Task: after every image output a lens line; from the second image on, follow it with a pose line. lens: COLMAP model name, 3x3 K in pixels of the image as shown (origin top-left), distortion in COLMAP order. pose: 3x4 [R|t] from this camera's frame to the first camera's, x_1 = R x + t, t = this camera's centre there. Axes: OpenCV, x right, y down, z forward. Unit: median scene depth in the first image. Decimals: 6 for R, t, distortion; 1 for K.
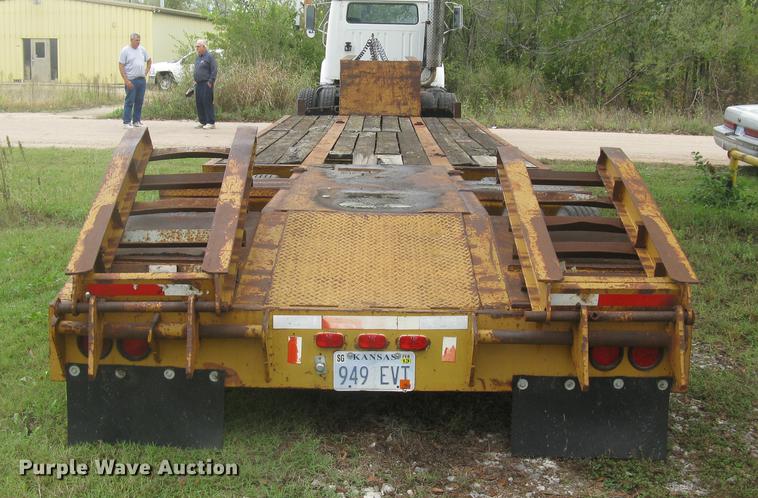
lens RADIAL K [[921.0, 0, 379.2], [0, 921.0, 212.6], [0, 0, 1]] dist [-0.173557, 0.049248]
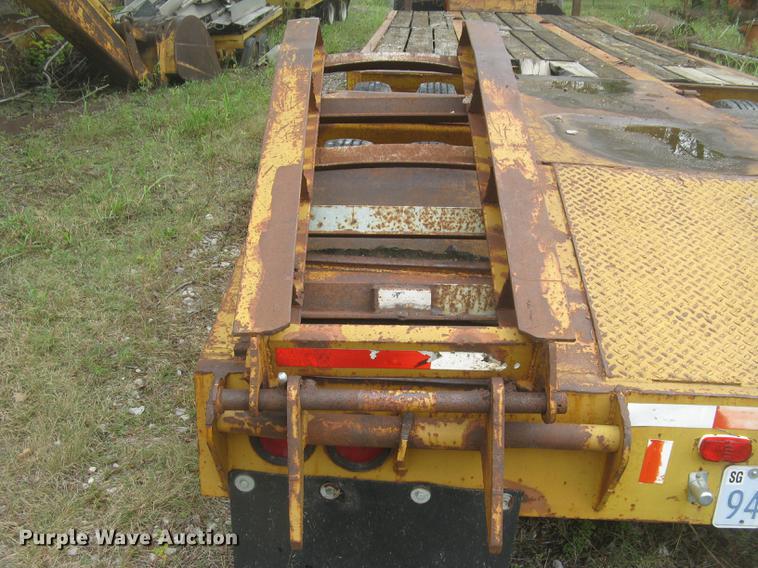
lens RADIAL K [[788.9, 0, 358.3], [0, 788.9, 308.6], [0, 0, 1]] dist [-0.196940, 0.206529]
pose [[0.996764, 0.037710, -0.070987, -0.239064], [-0.017982, 0.965353, 0.260328, -0.052365], [0.078344, -0.258209, 0.962907, 0.571749]]
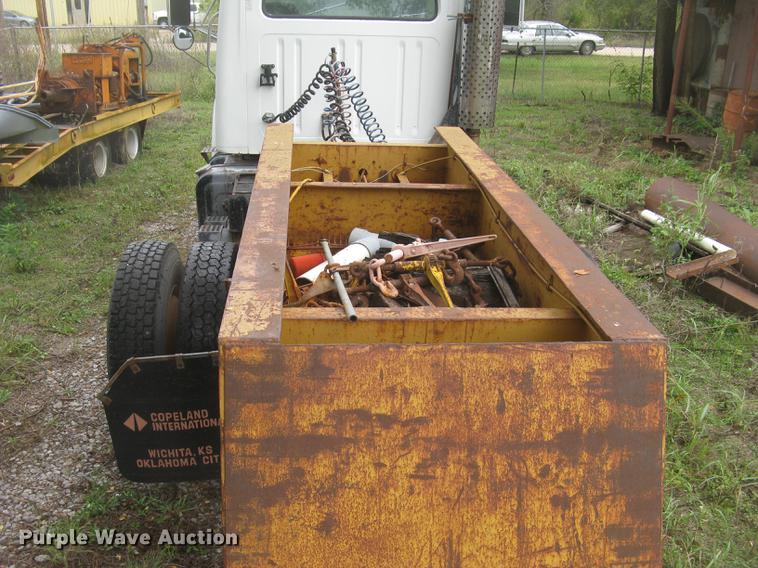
lens RADIAL K [[788.9, 0, 358.3], [0, 788.9, 308.6], [0, 0, 1]] dist [-0.196940, 0.206529]
pose [[0.997292, -0.011385, 0.072652, -0.097321], [-0.004391, 0.976961, 0.213371, -0.726391], [-0.073408, -0.213112, 0.974266, 3.045216]]
